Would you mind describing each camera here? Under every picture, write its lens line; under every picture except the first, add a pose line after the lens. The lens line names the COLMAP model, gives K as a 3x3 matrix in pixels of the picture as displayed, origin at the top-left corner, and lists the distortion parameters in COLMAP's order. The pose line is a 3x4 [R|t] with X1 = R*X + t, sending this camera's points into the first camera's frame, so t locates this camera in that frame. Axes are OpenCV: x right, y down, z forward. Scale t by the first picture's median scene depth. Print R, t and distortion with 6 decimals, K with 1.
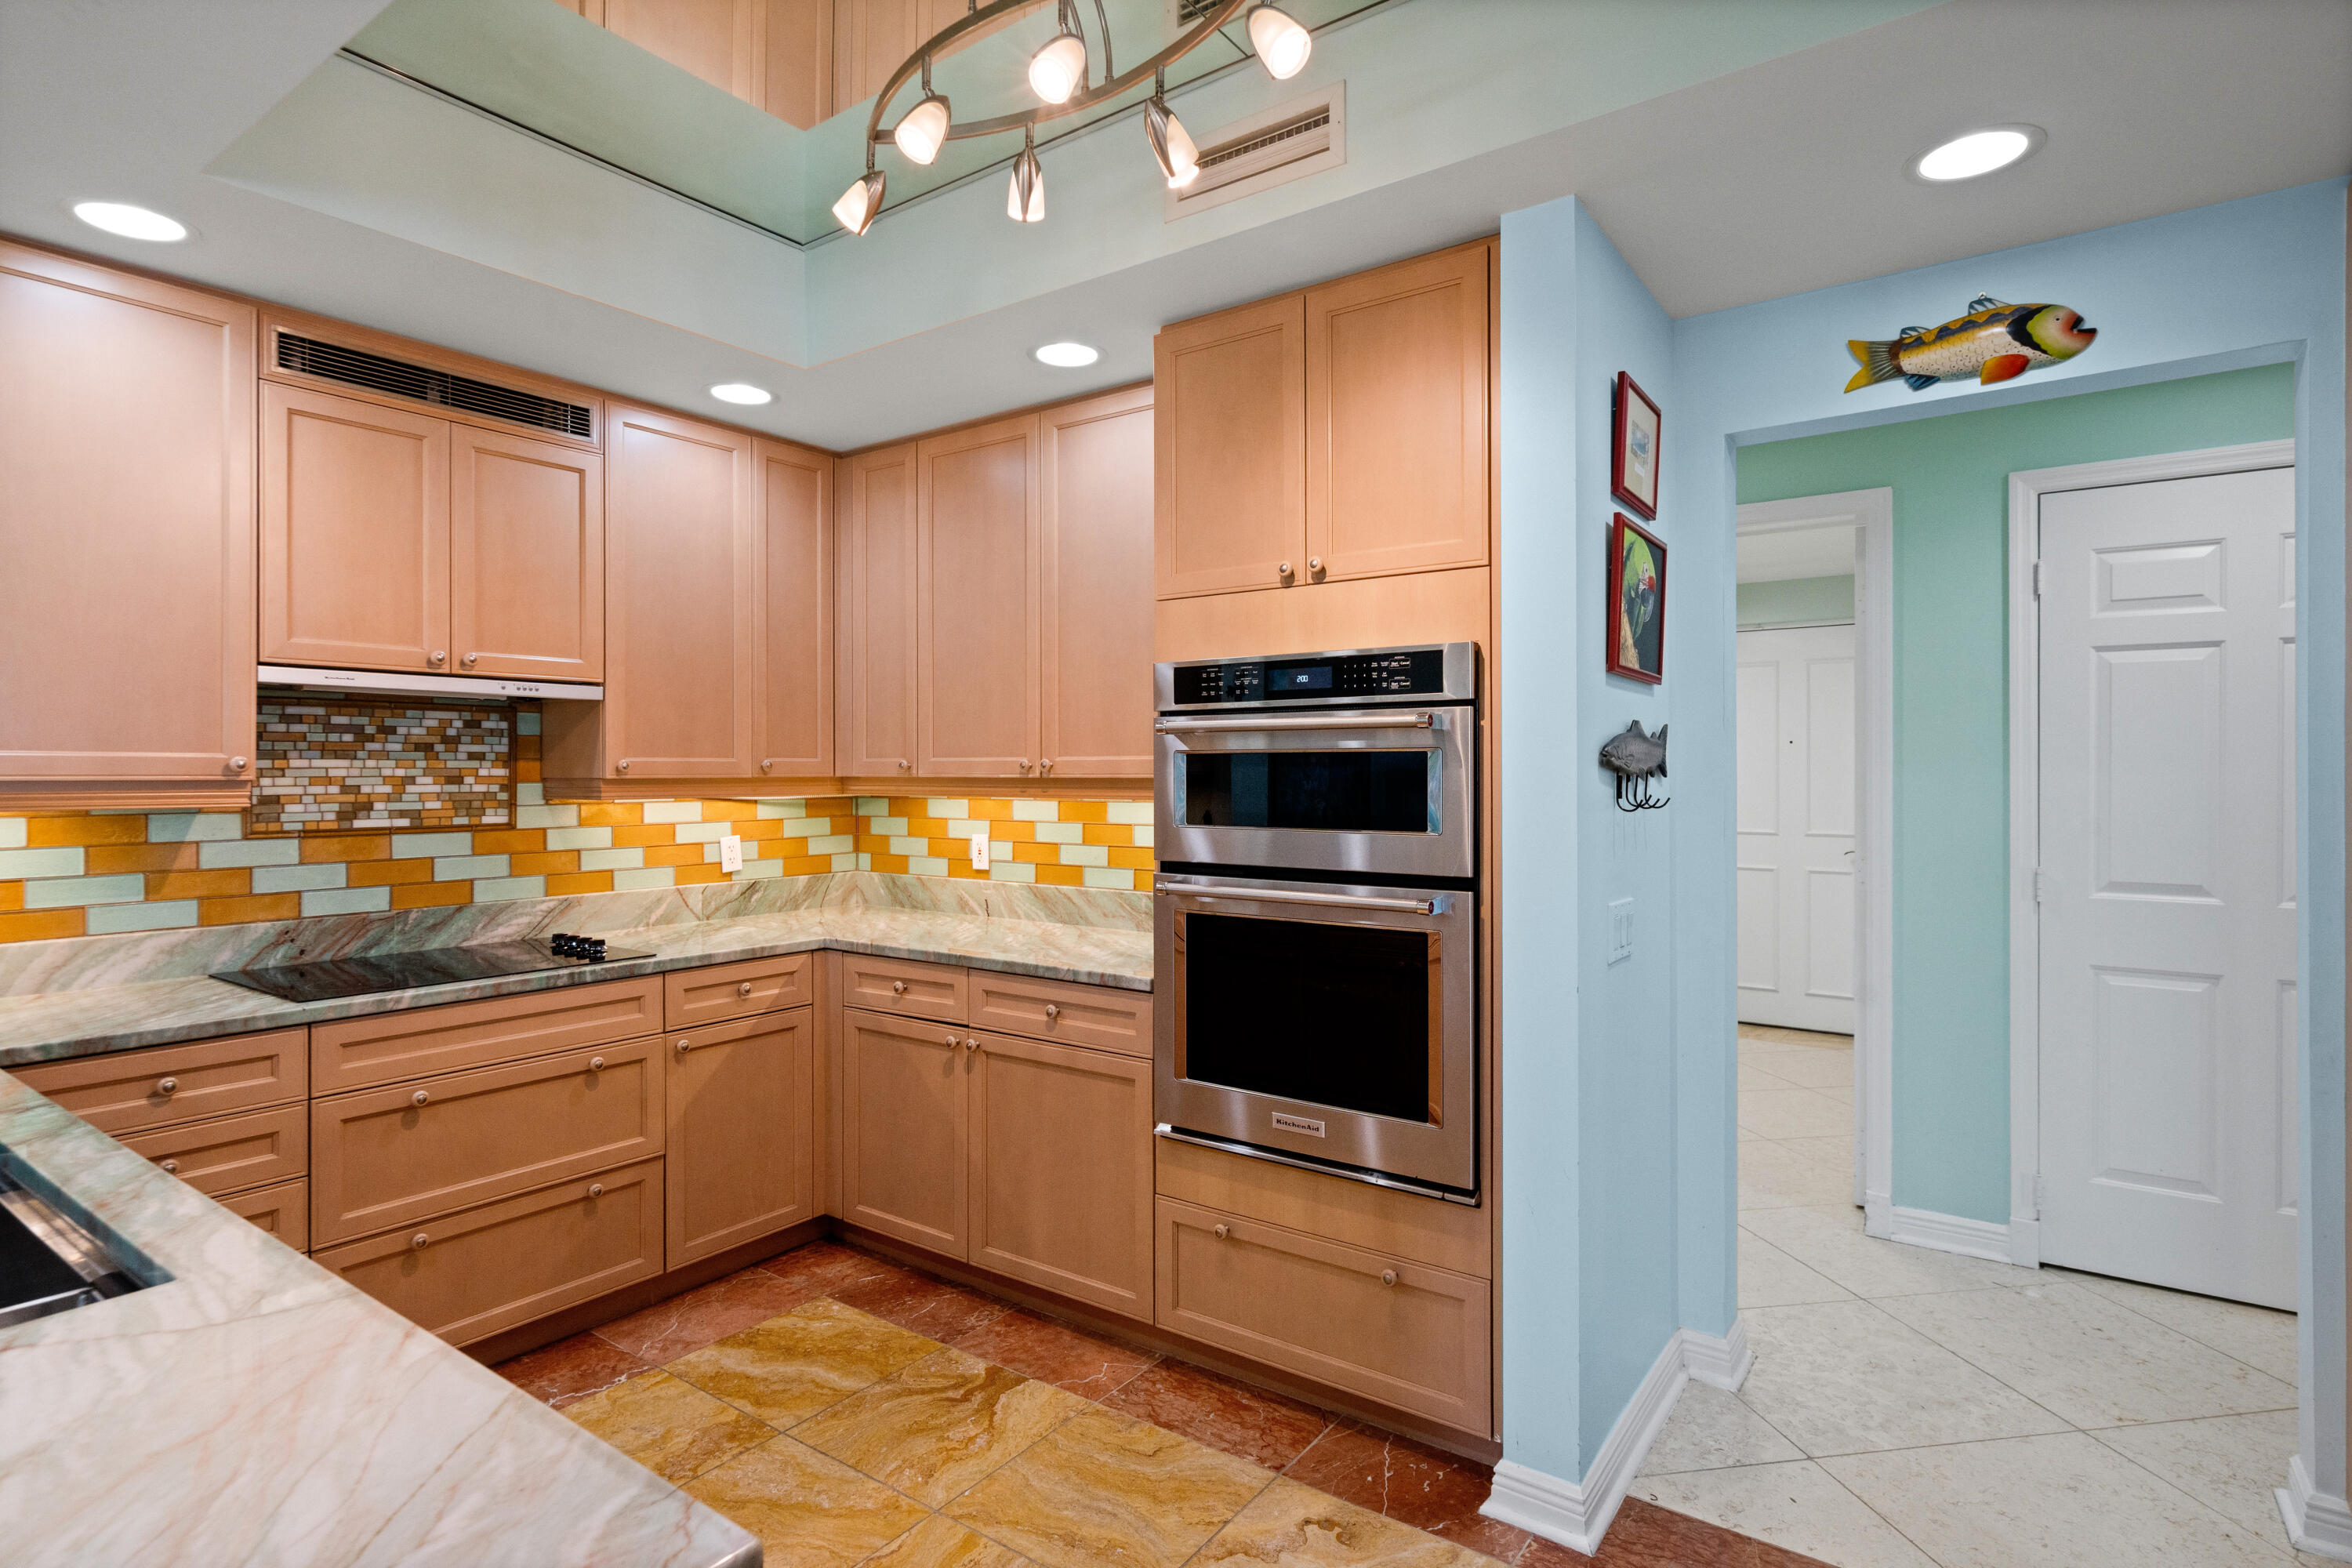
lens RADIAL K [[1191.4, 0, 1170.4], [0, 1191.4, 772.9], [0, 0, 1]] dist [0.001282, 0.000137]
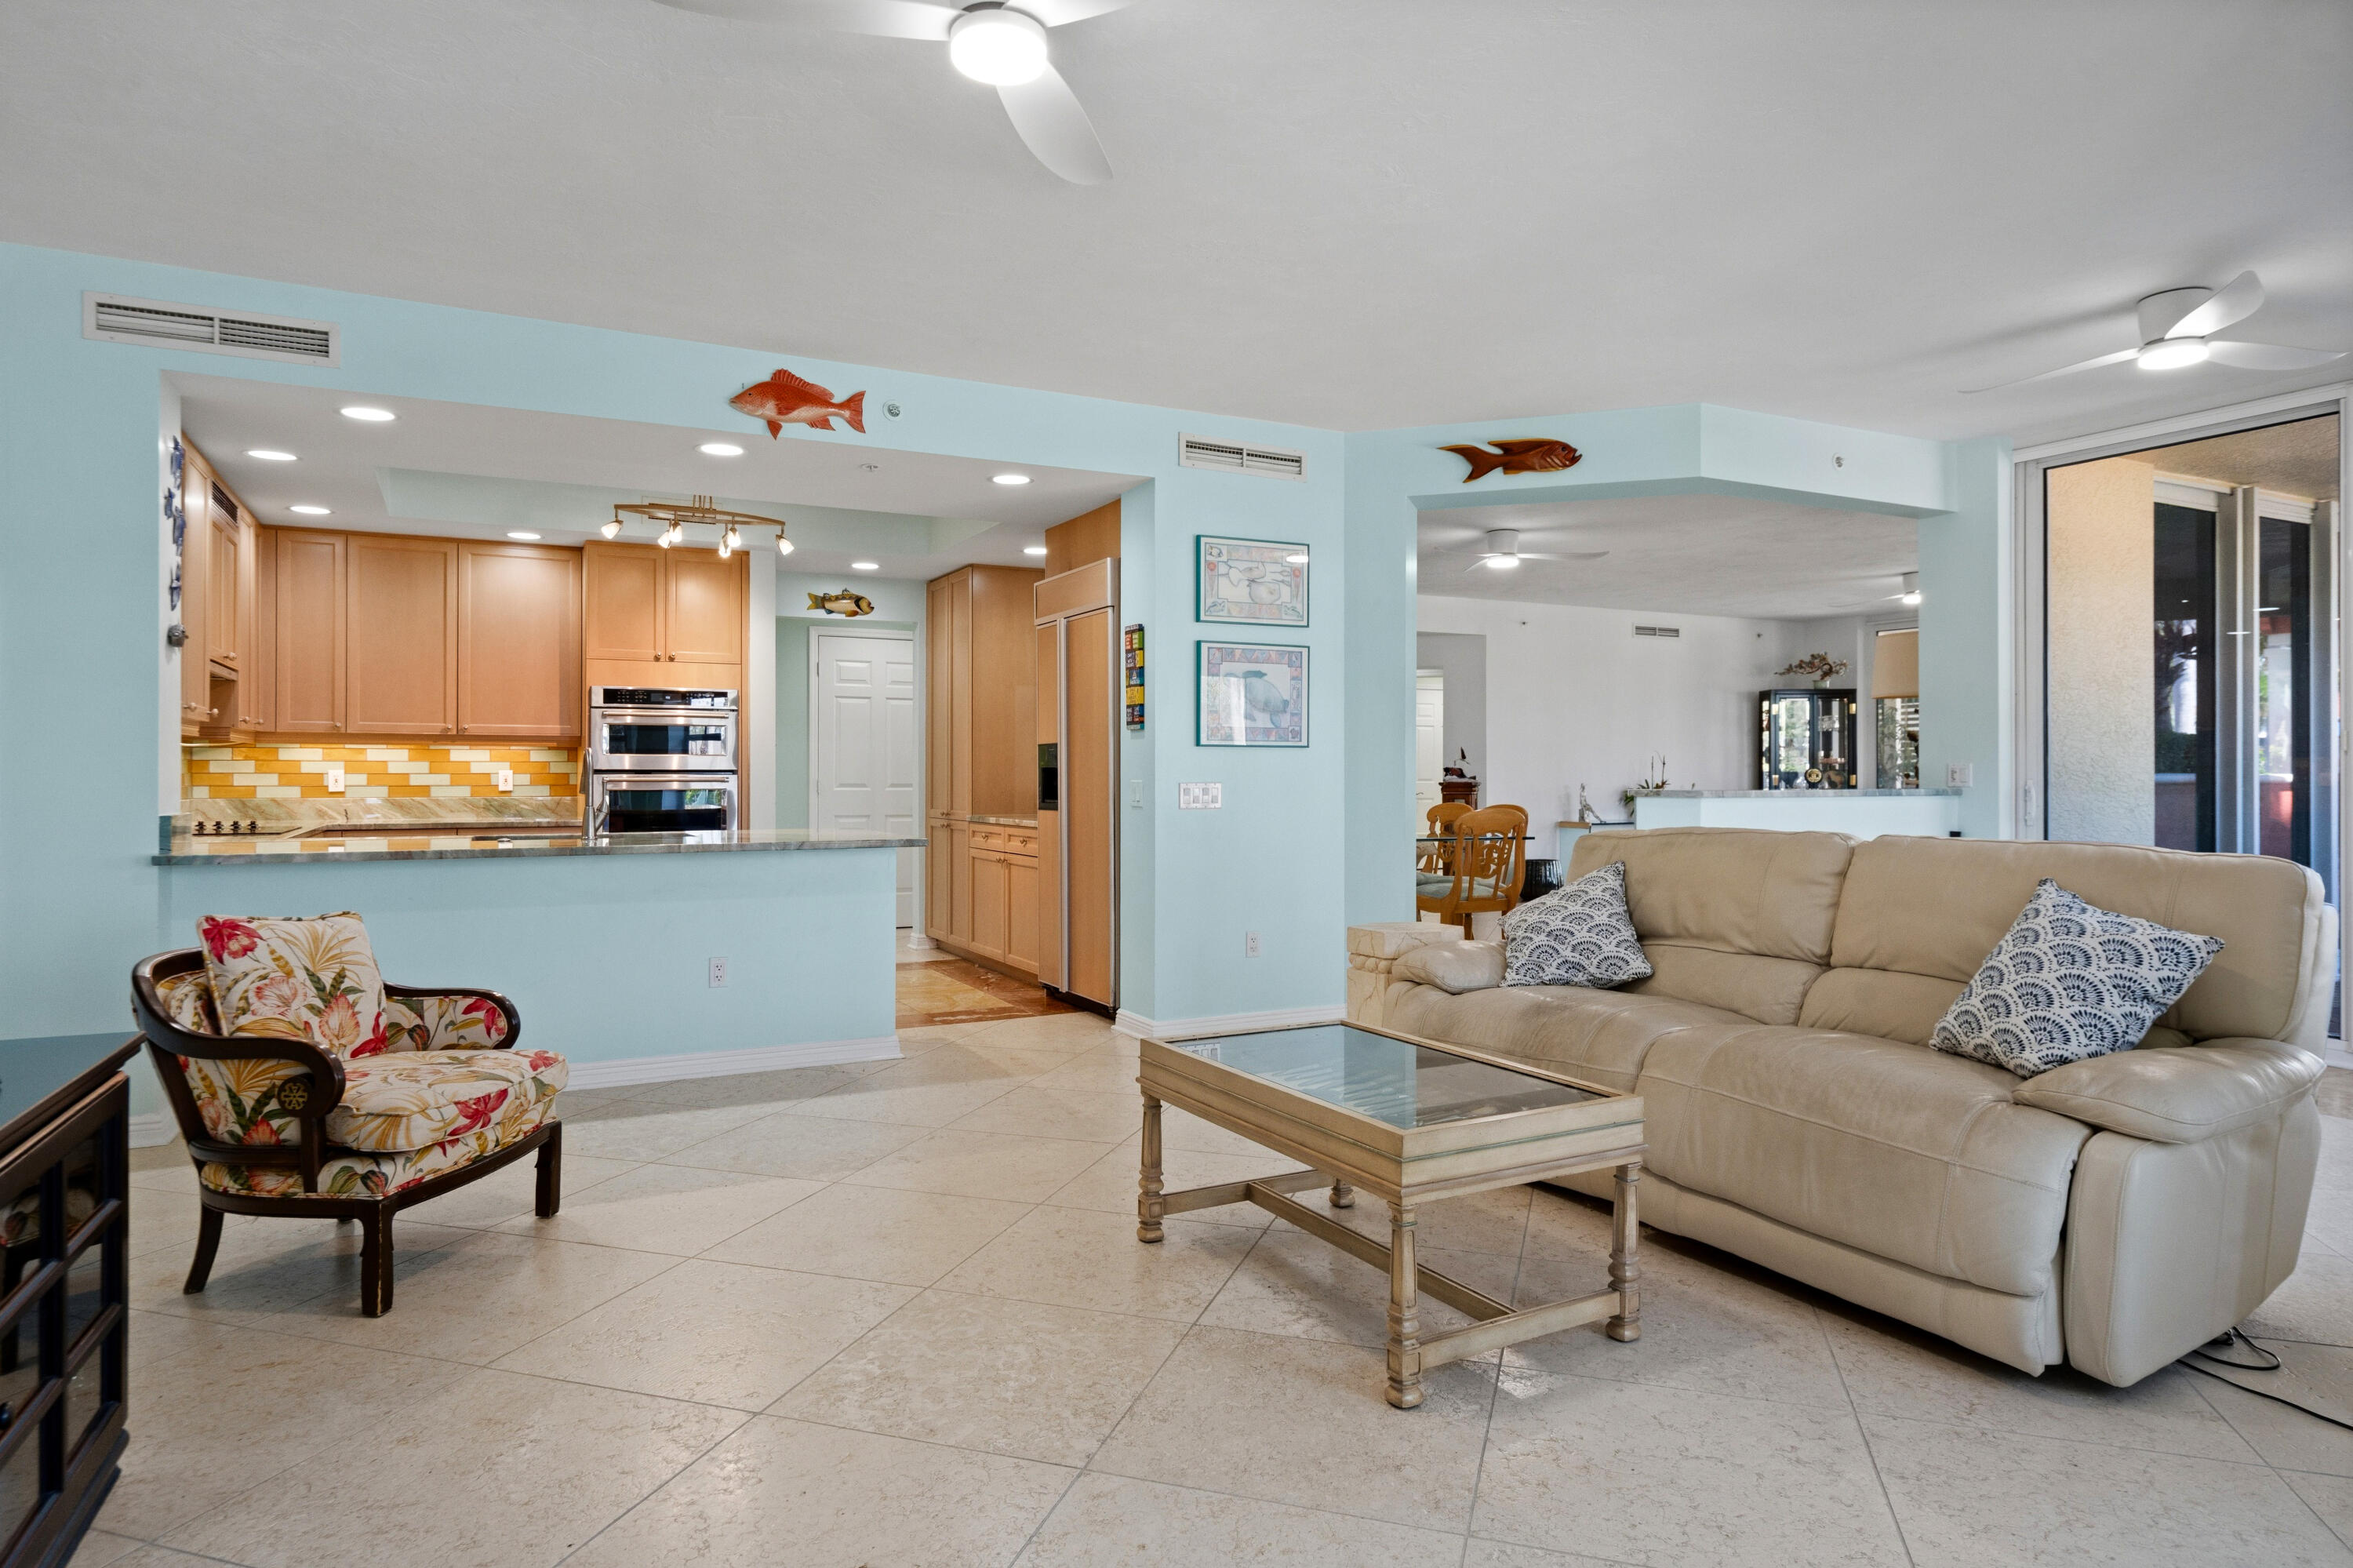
lens RADIAL K [[1349.6, 0, 1176.5], [0, 1349.6, 784.0], [0, 0, 1]] dist [0.001711, 0.000546]
pose [[0.450424, -0.005159, 0.892800, -1.685379], [-0.001517, 0.999977, 0.006544, 0.074803], [-0.892814, -0.004302, 0.450406, -1.111297]]
